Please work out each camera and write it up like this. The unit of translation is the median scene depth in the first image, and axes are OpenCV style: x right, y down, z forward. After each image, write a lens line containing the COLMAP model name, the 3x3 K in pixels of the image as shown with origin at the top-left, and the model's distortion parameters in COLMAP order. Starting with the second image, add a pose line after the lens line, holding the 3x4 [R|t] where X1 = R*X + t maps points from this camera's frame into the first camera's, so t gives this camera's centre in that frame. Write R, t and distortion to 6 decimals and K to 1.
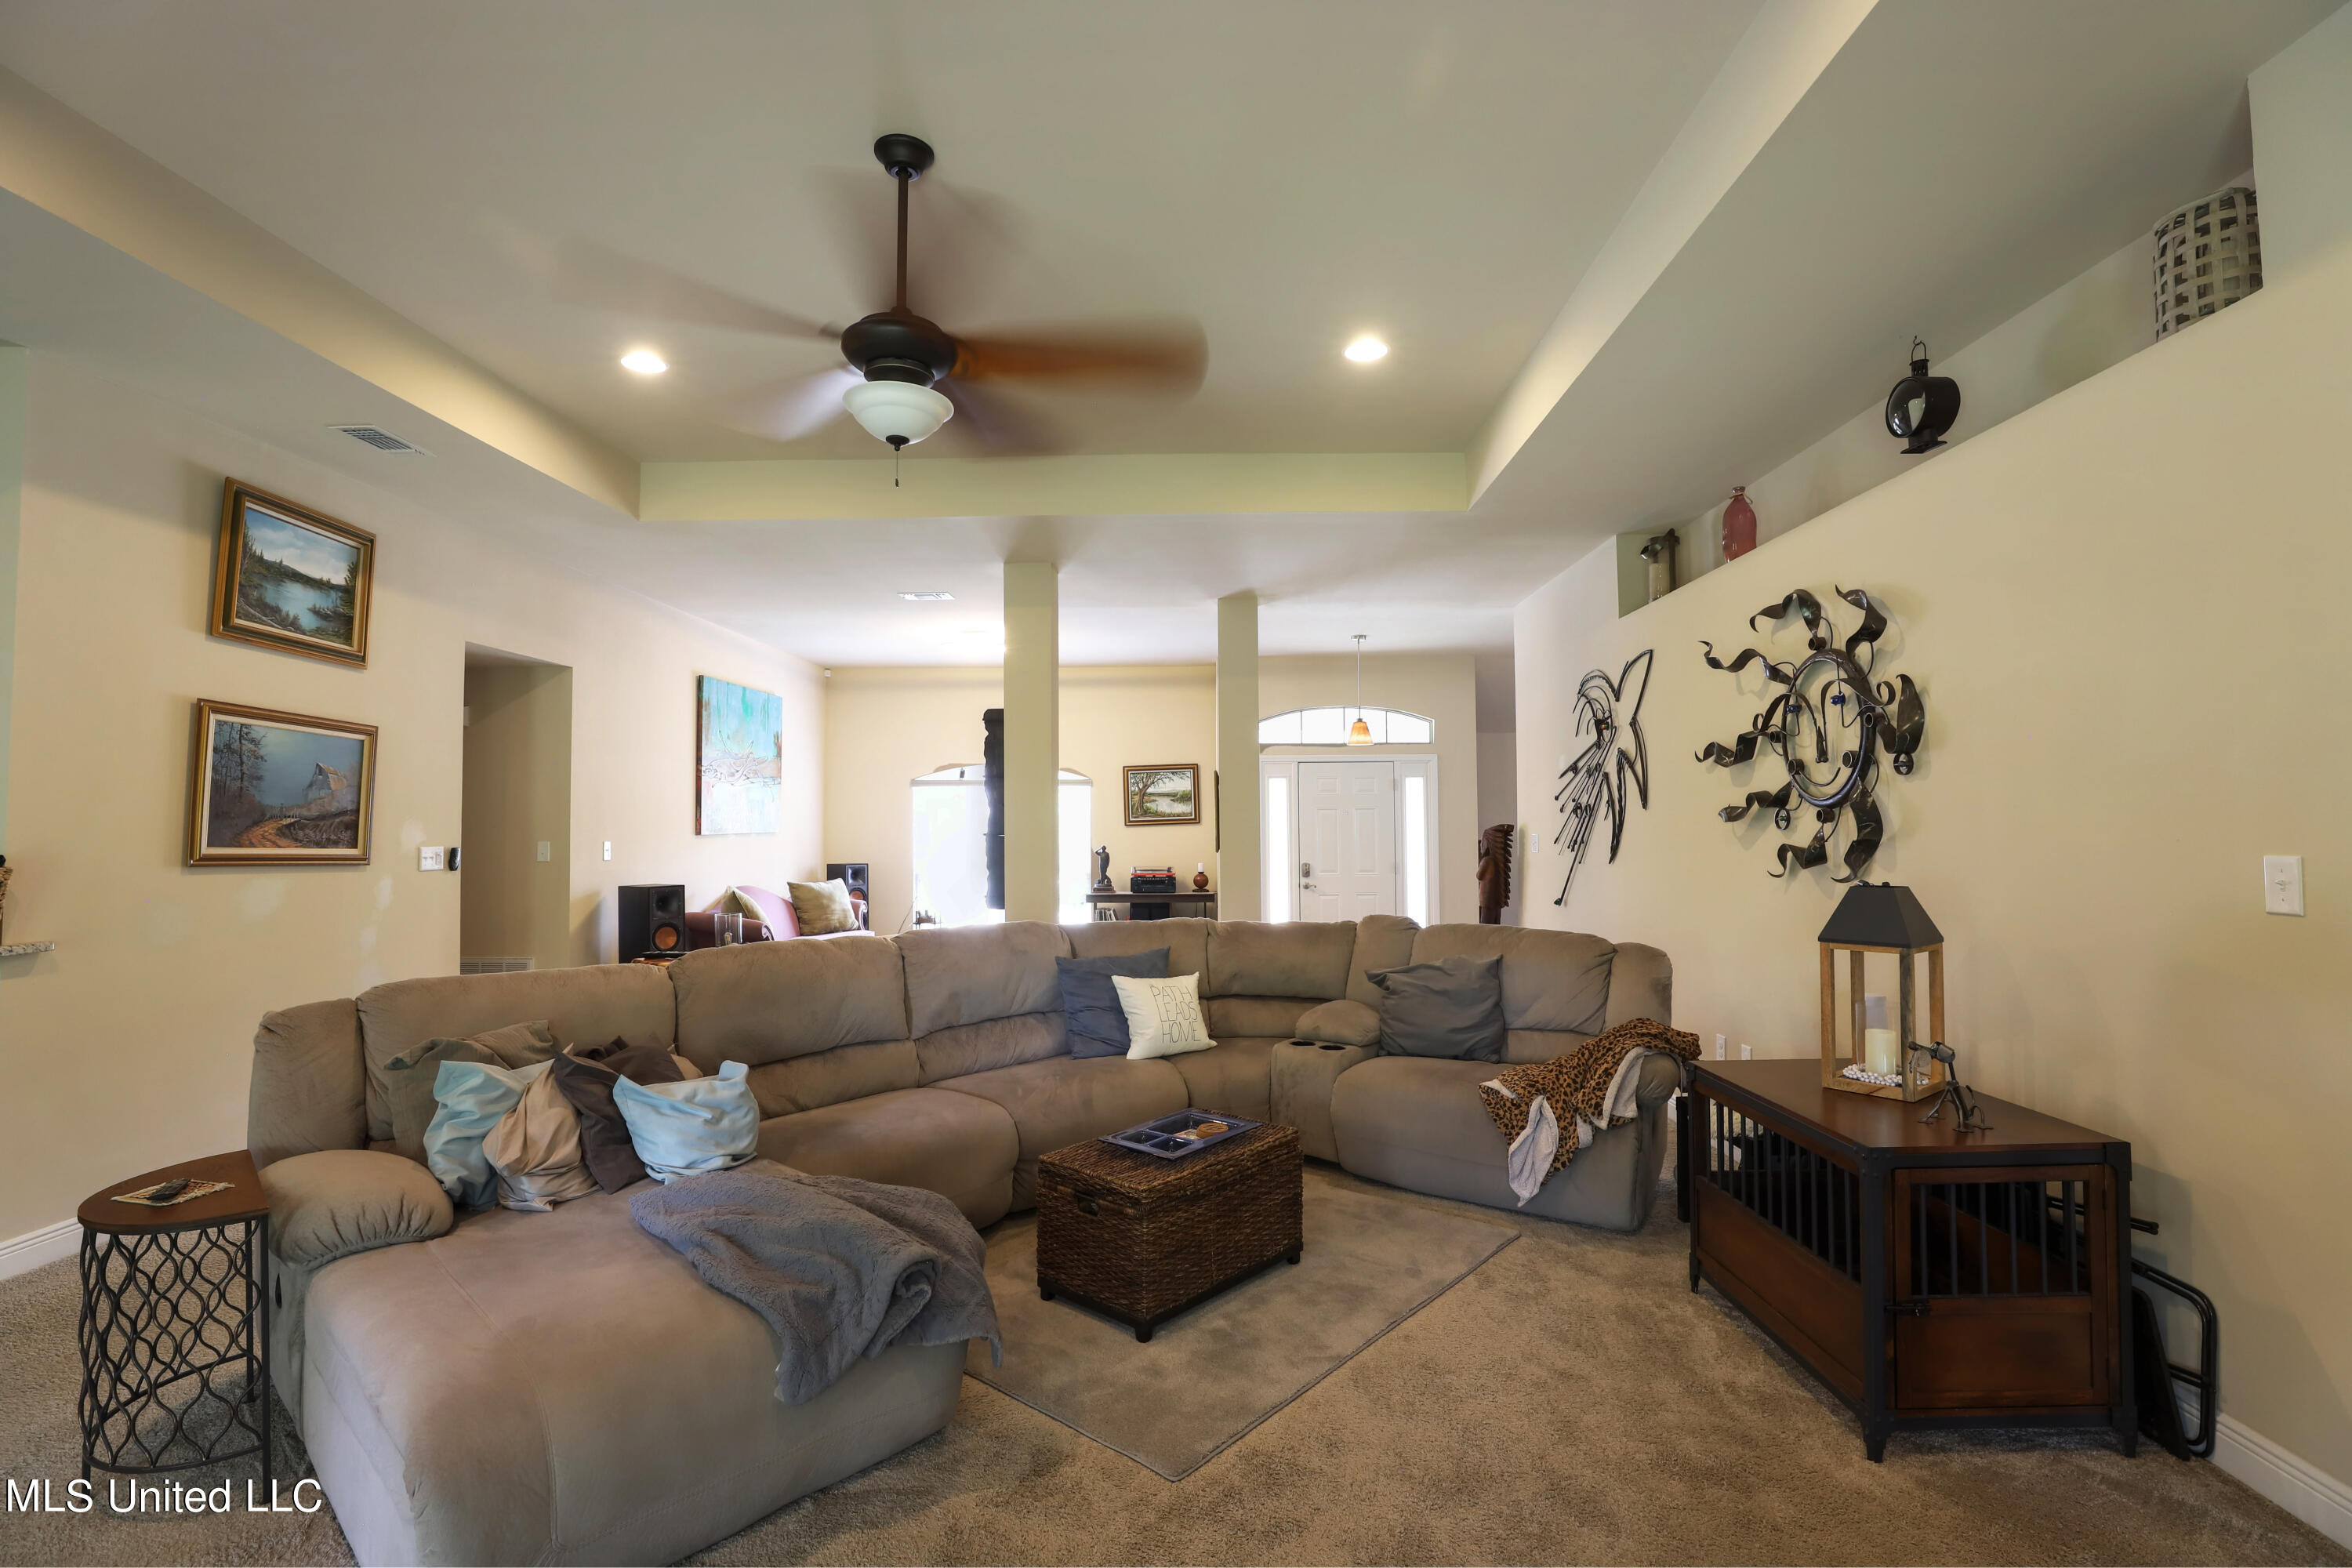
lens RADIAL K [[1071.8, 0, 1187.8], [0, 1071.8, 781.1], [0, 0, 1]] dist [-0.047435, 0.013436]
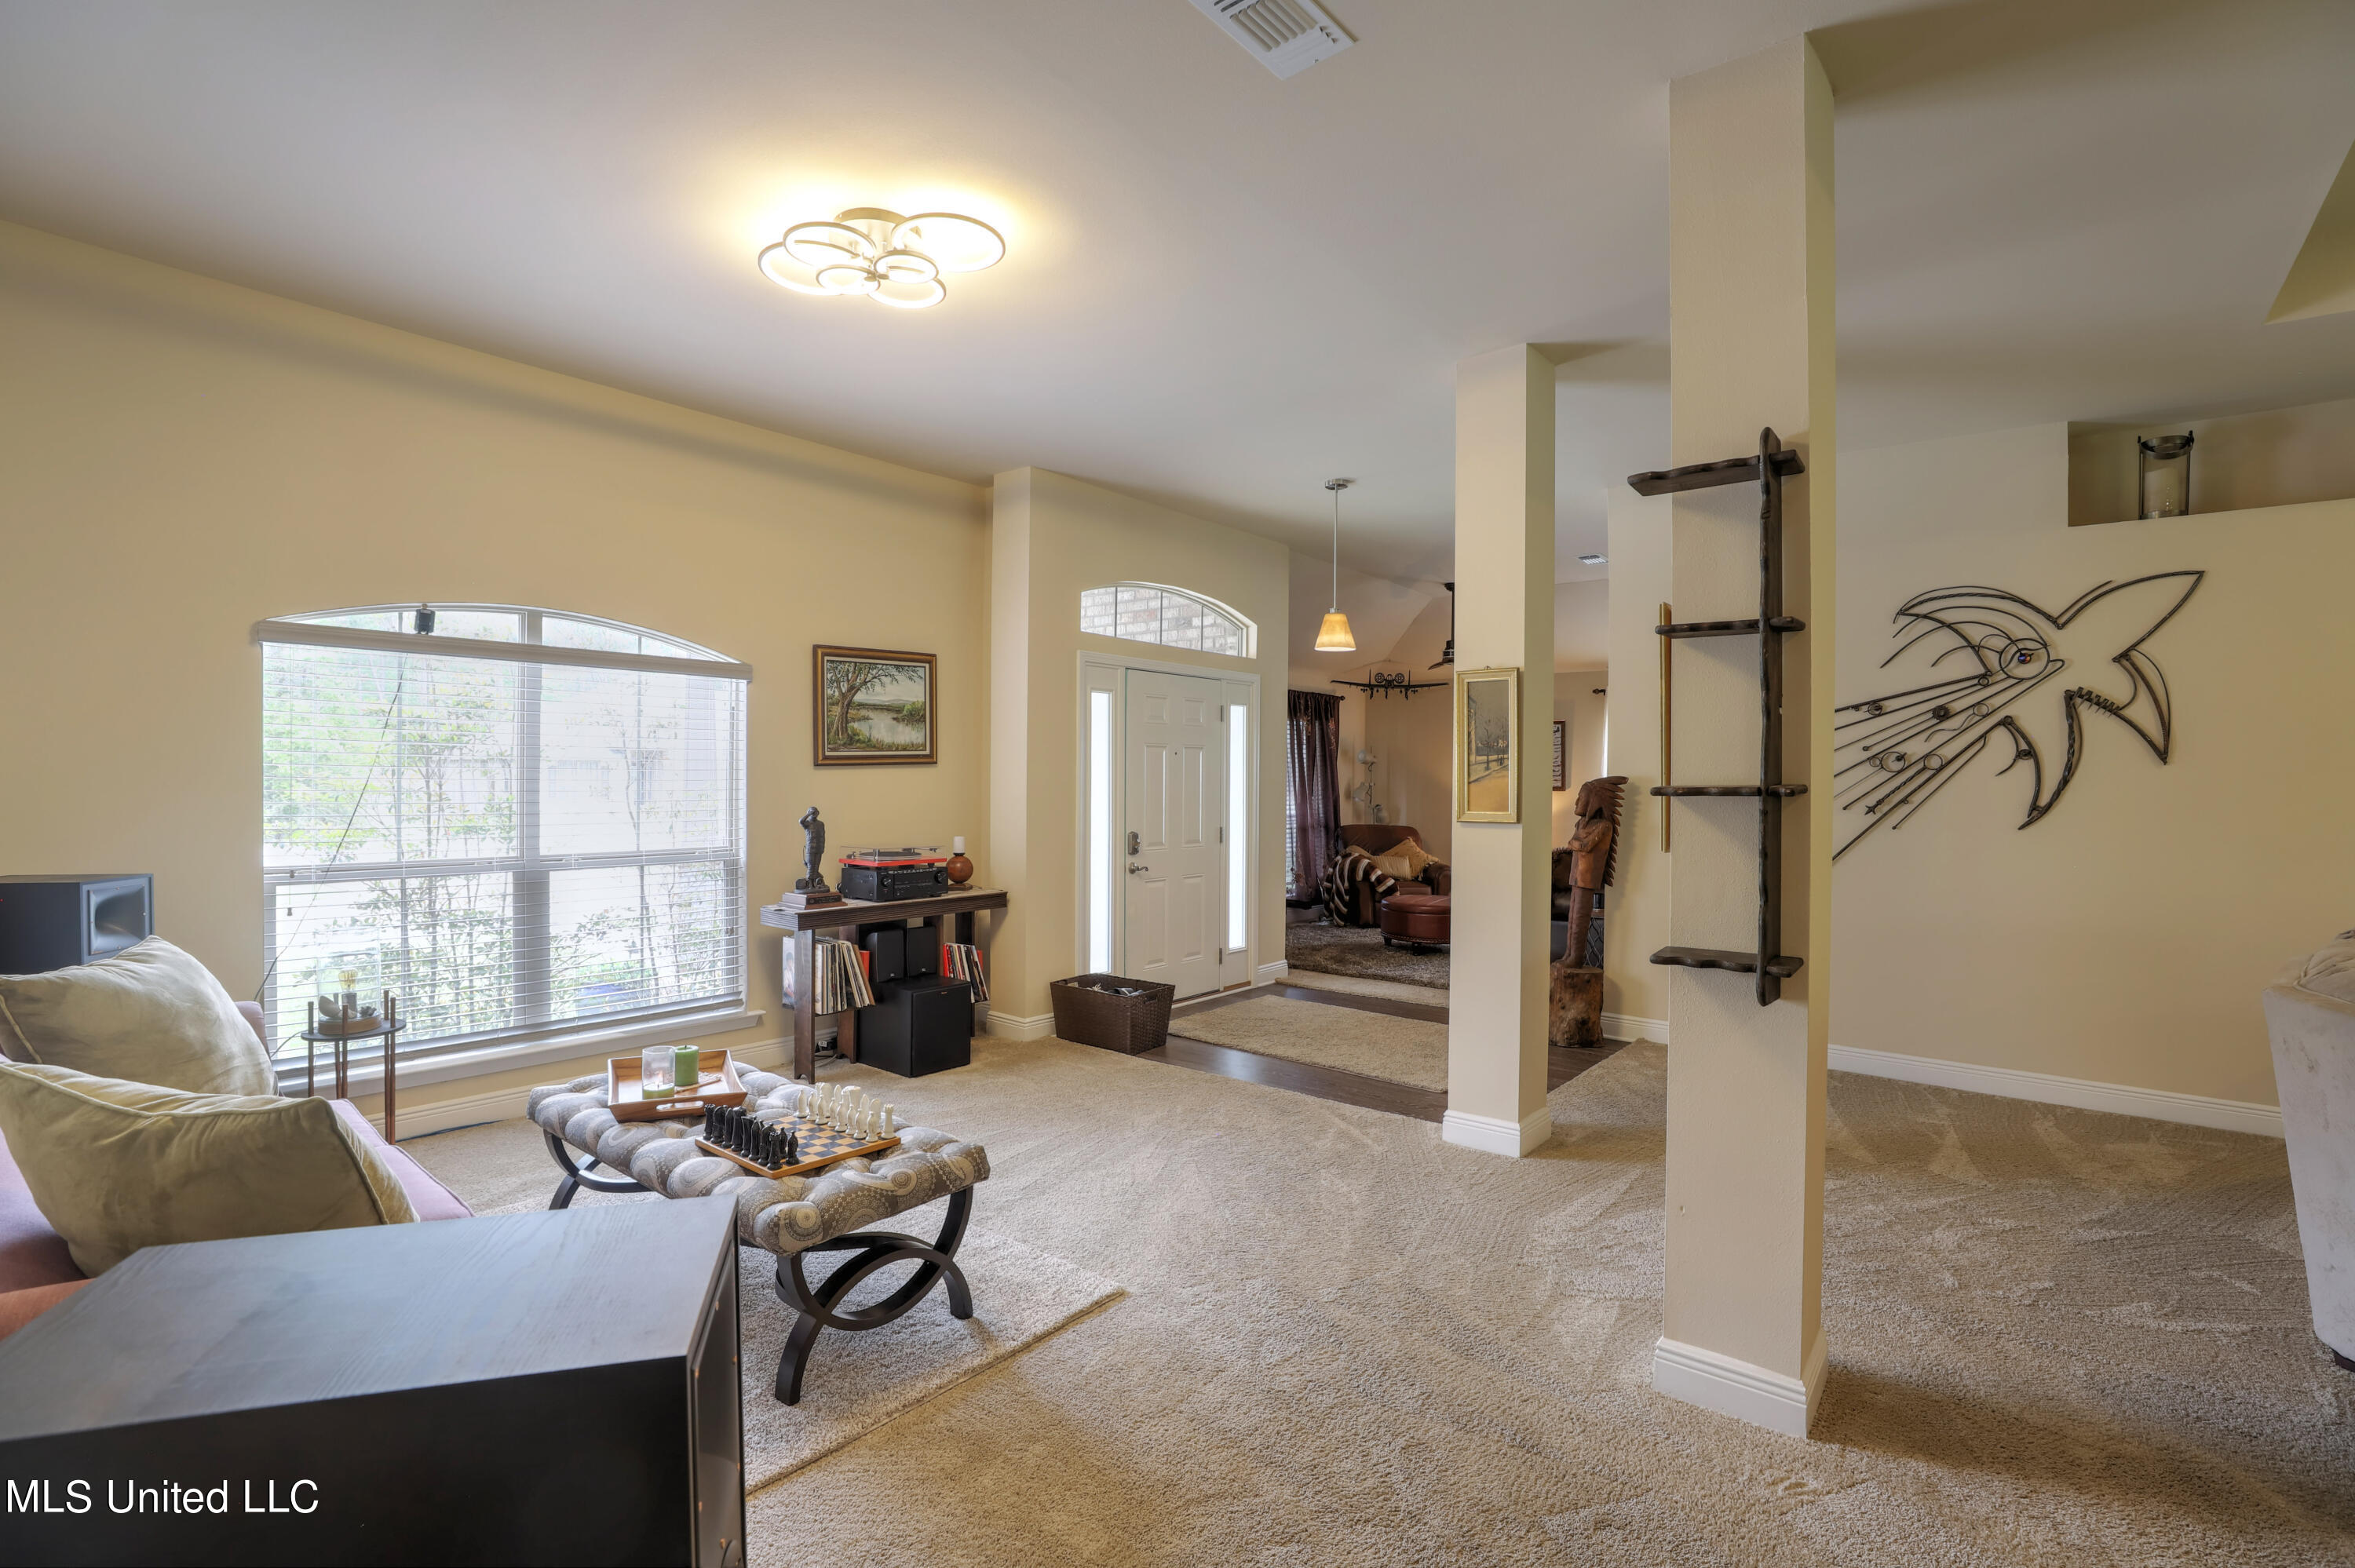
lens RADIAL K [[1073.0, 0, 1189.3], [0, 1073.0, 781.1], [0, 0, 1]] dist [-0.047435, 0.013436]
pose [[0.611405, 0.007973, 0.791277, -0.630988], [-0.047331, 0.998527, 0.026511, 0.050769], [-0.789901, -0.053661, 0.610882, 1.041656]]
